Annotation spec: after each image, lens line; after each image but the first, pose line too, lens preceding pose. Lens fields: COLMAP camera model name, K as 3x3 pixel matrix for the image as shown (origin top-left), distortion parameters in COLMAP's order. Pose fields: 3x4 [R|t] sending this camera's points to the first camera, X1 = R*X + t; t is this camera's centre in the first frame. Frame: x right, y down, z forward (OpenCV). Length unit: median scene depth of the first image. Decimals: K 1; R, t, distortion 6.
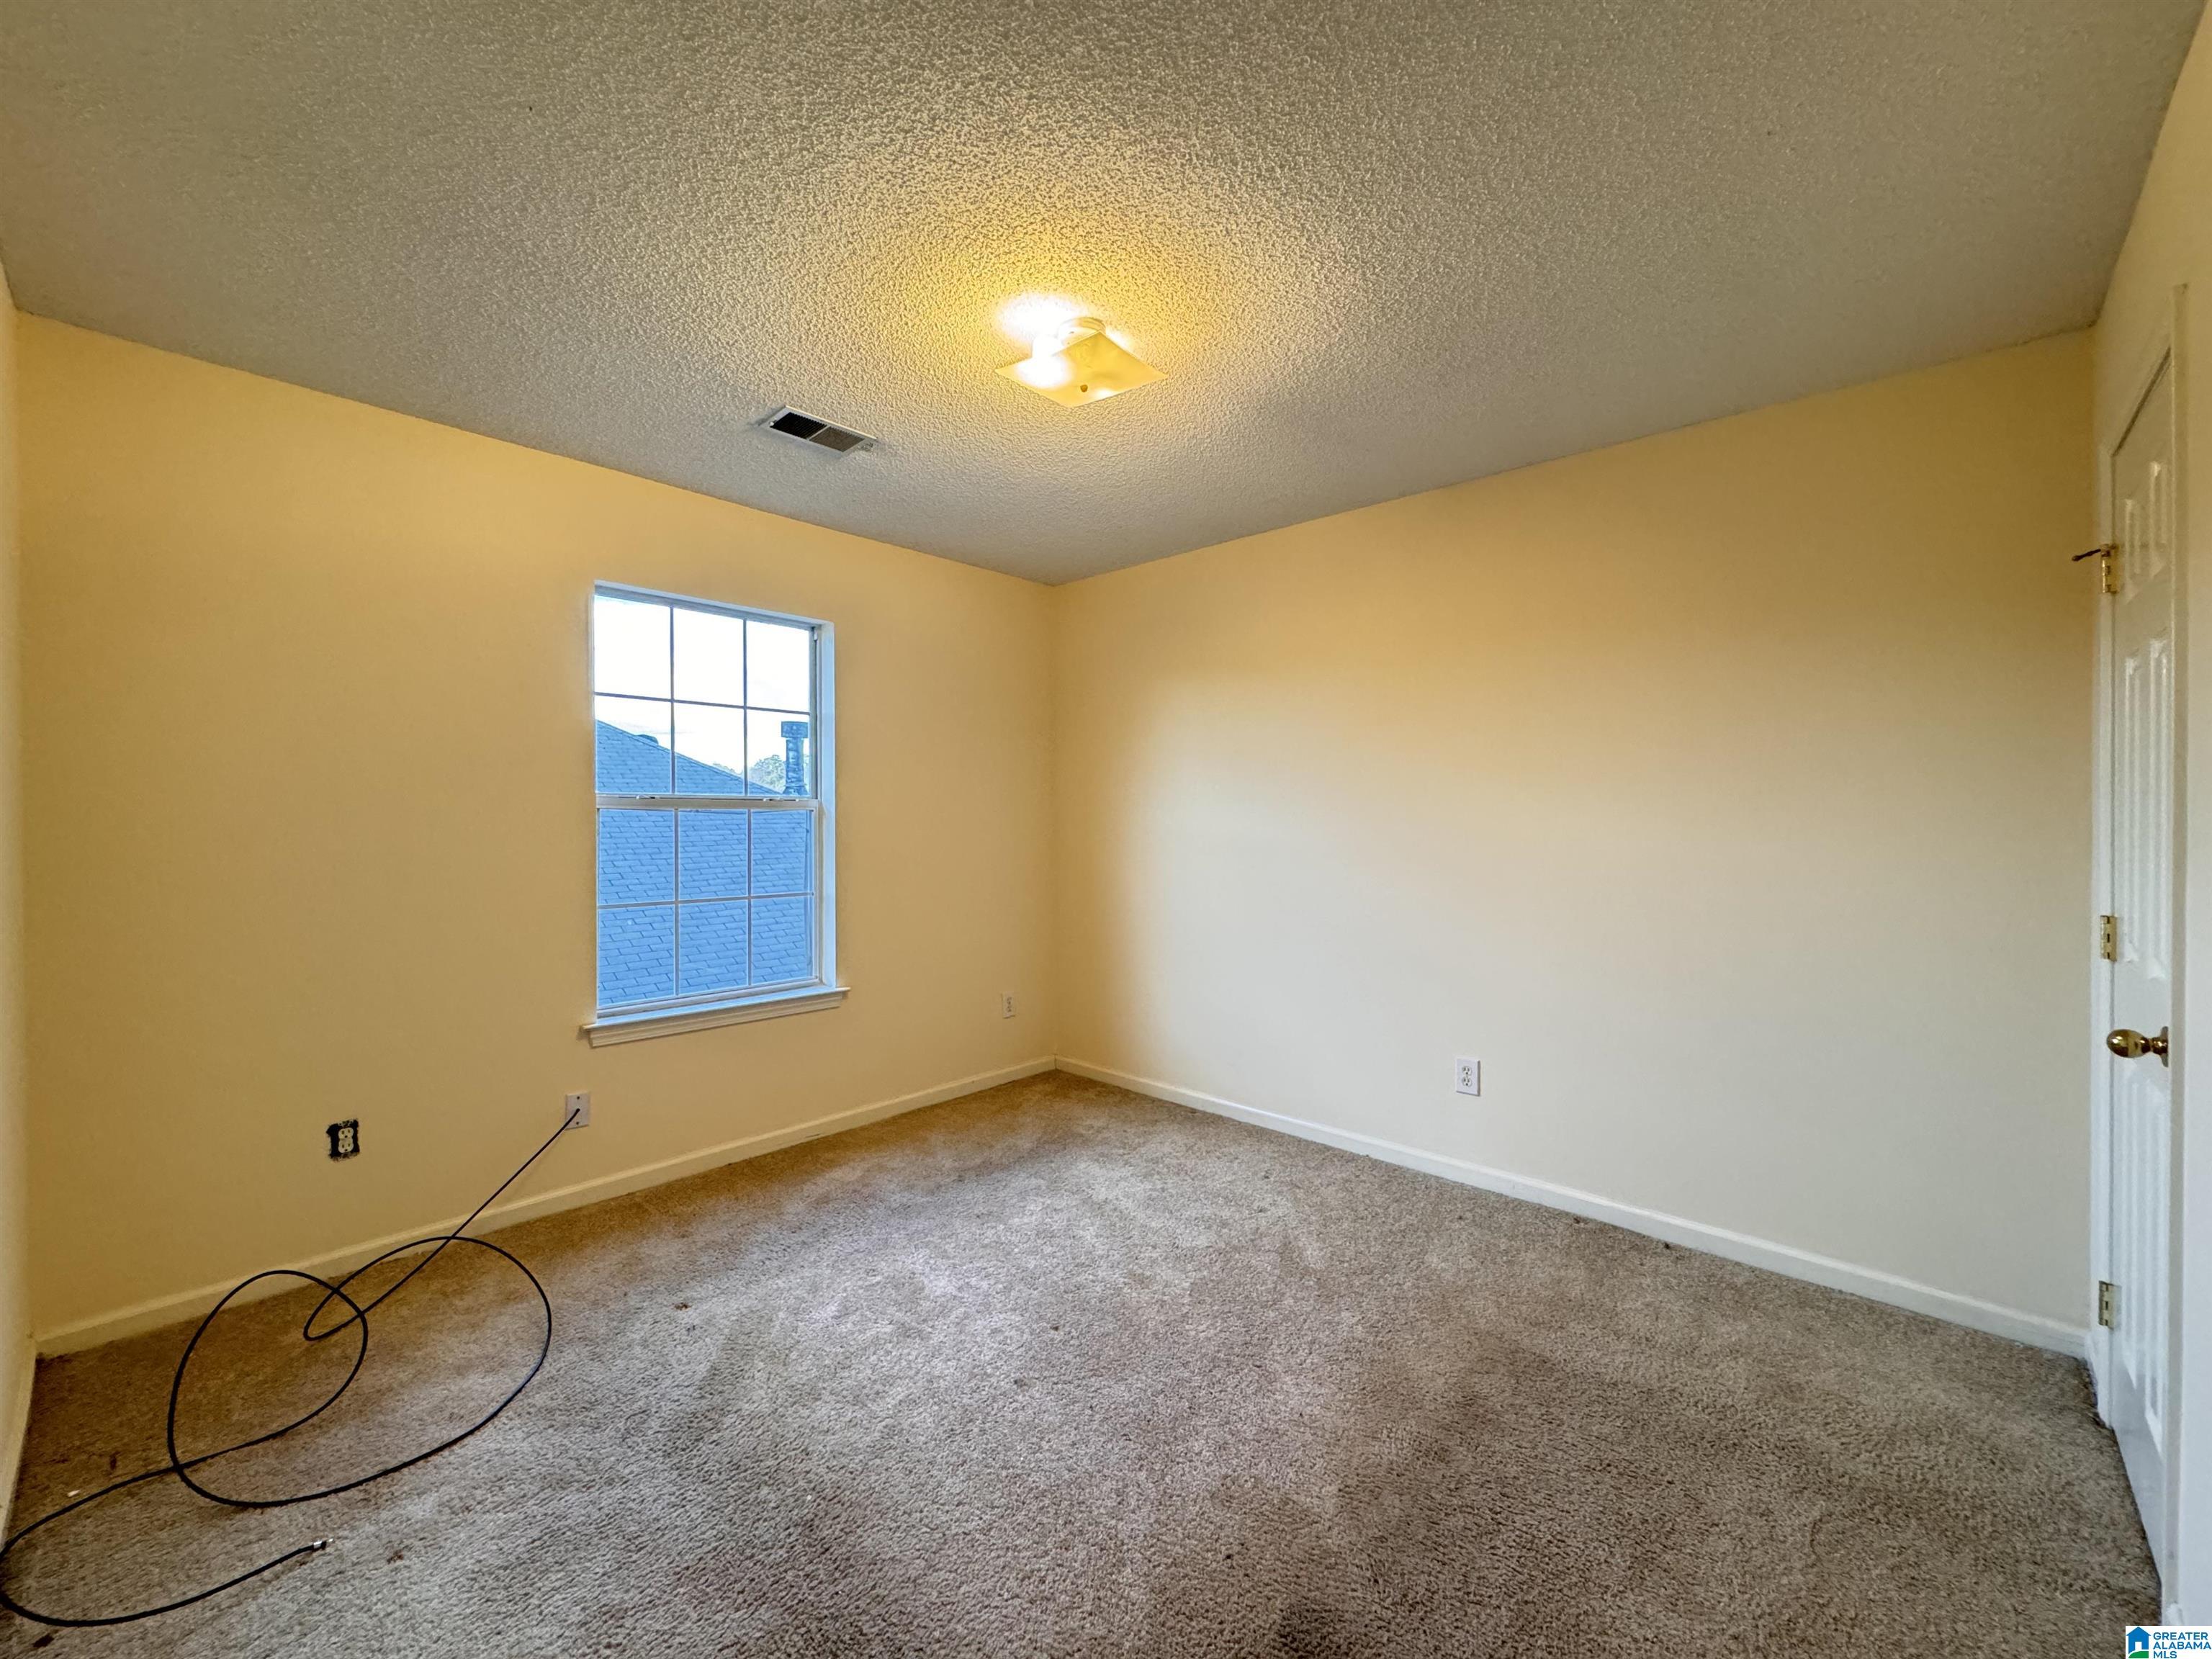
lens RADIAL K [[878.4, 0, 1106.0], [0, 878.4, 829.5], [0, 0, 1]] dist [-0.000465, 0.000022]
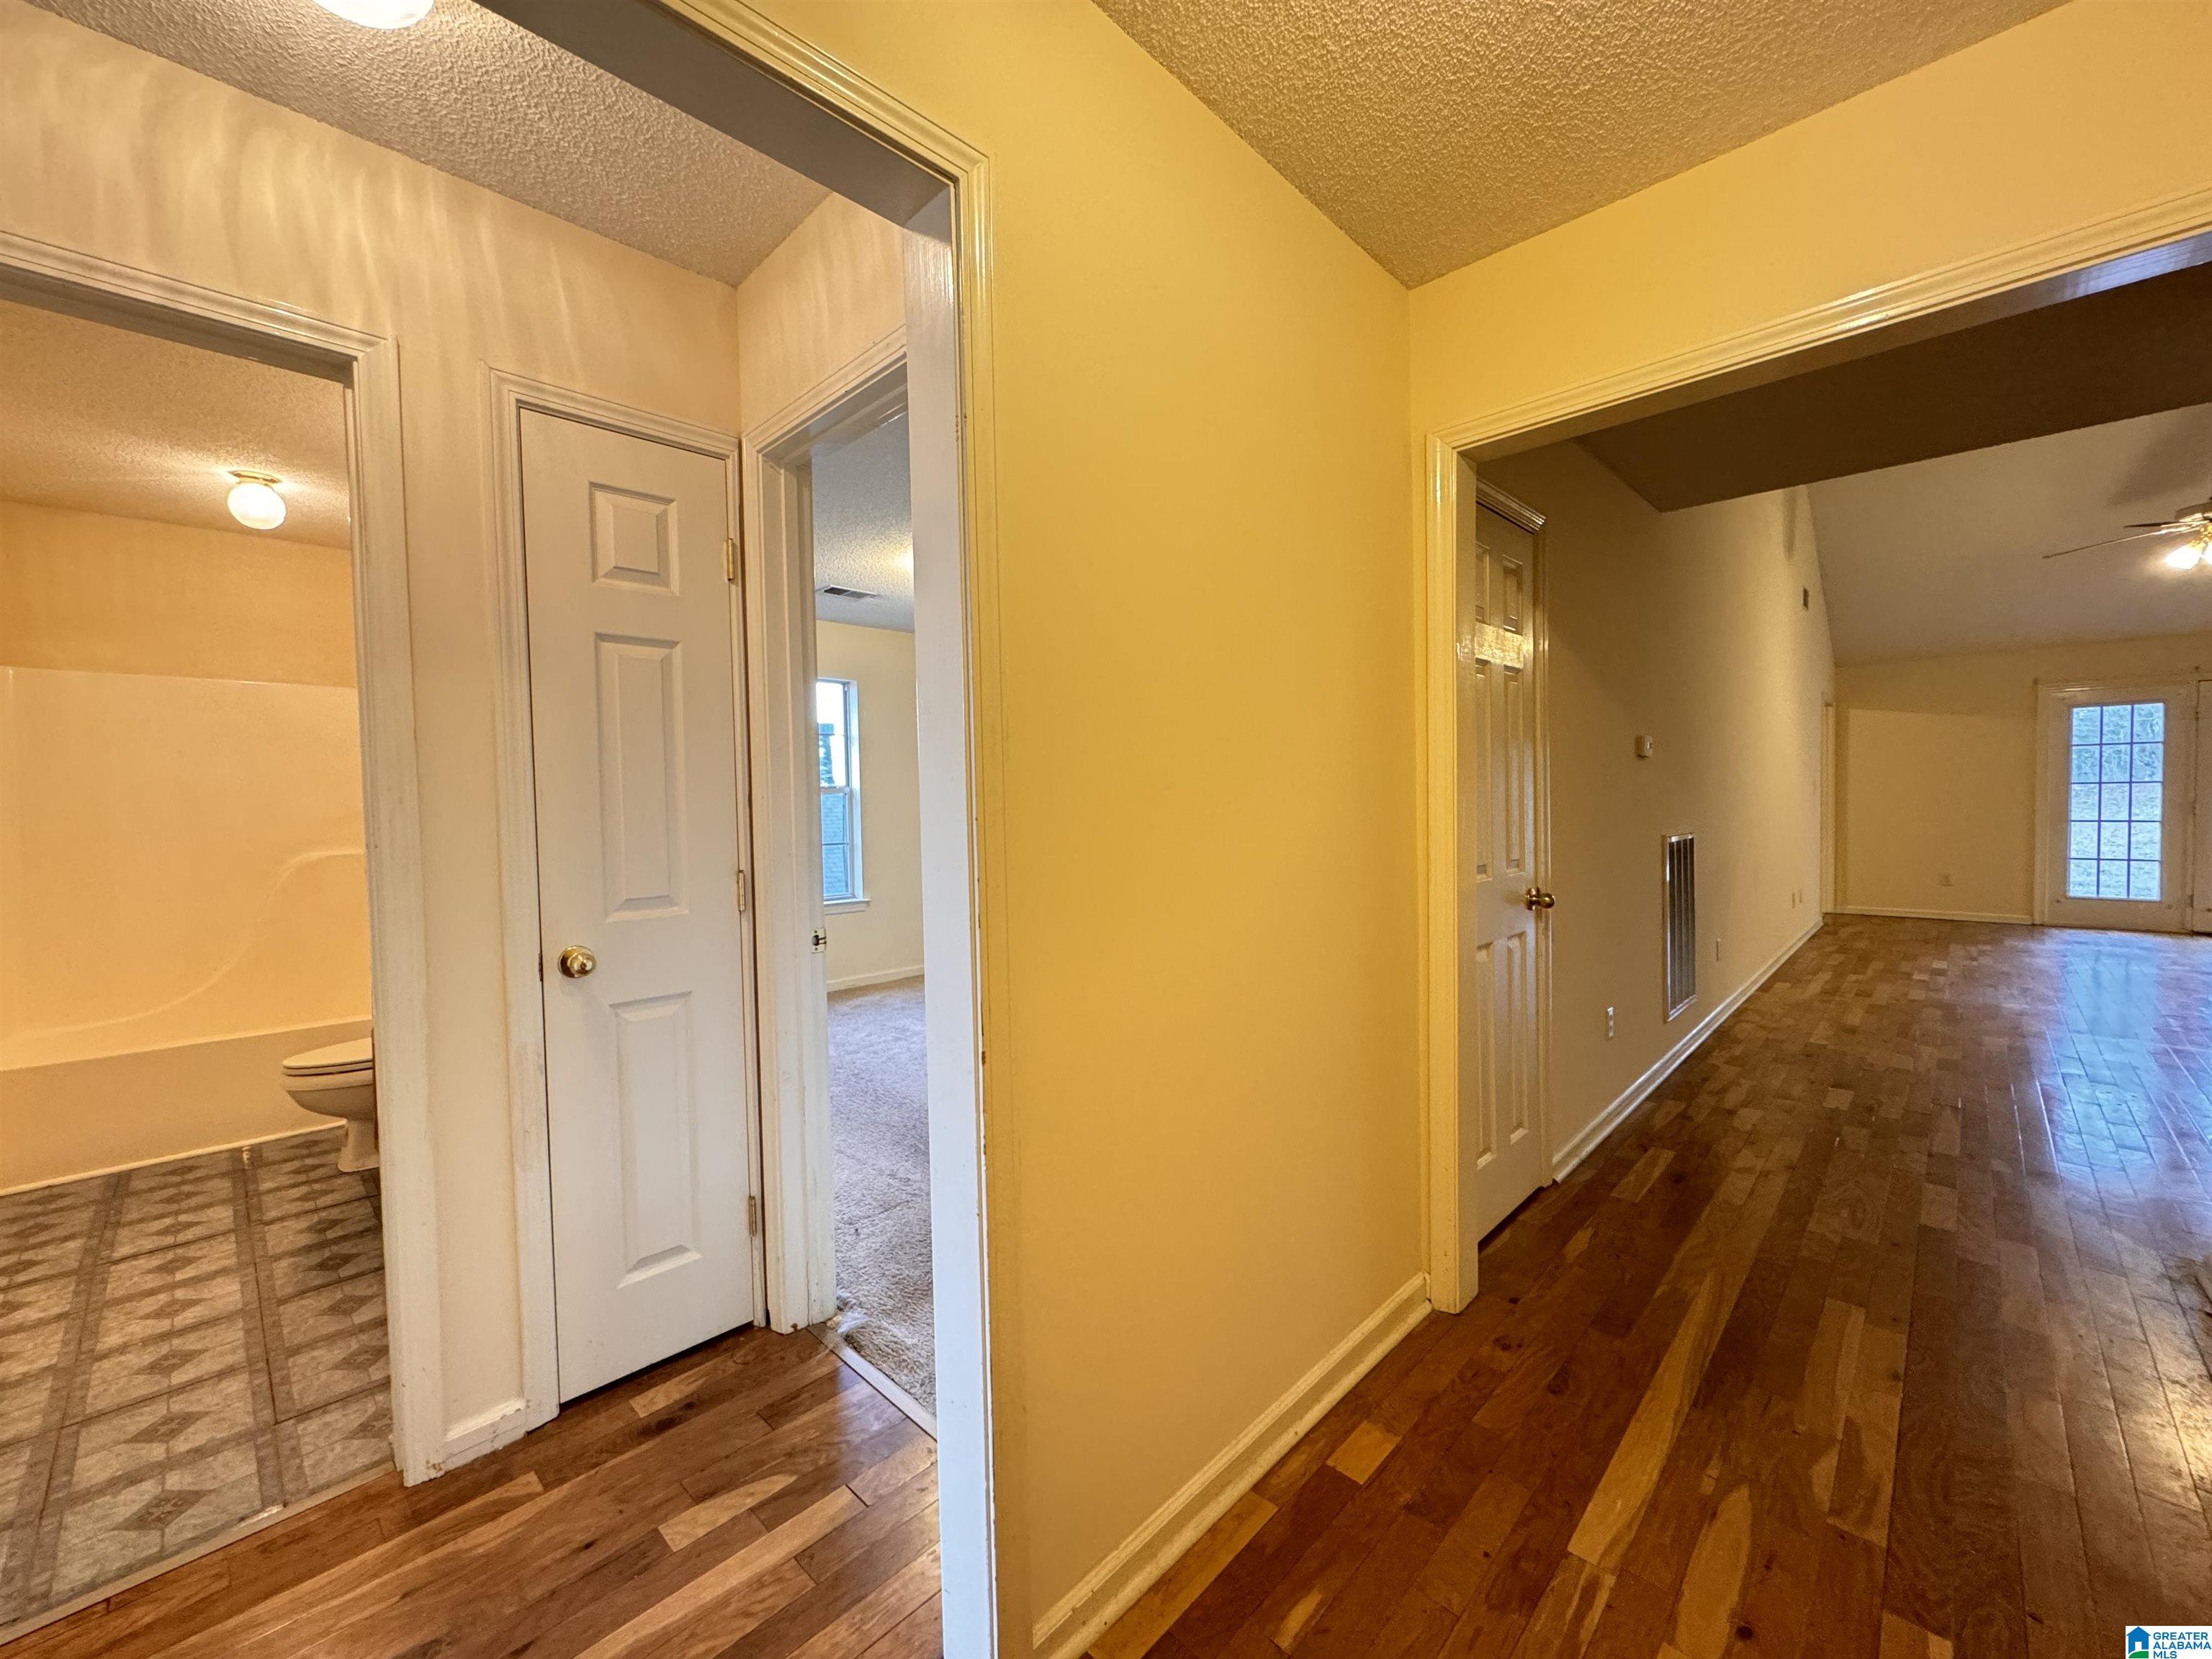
lens RADIAL K [[878.4, 0, 1106.0], [0, 878.4, 829.5], [0, 0, 1]] dist [-0.000465, 0.000022]
pose [[0.999417, -0.016557, -0.029842, 0.210399], [0.017342, 0.999505, 0.026232, 0.010896], [0.029393, -0.026734, 0.999210, -0.667651]]
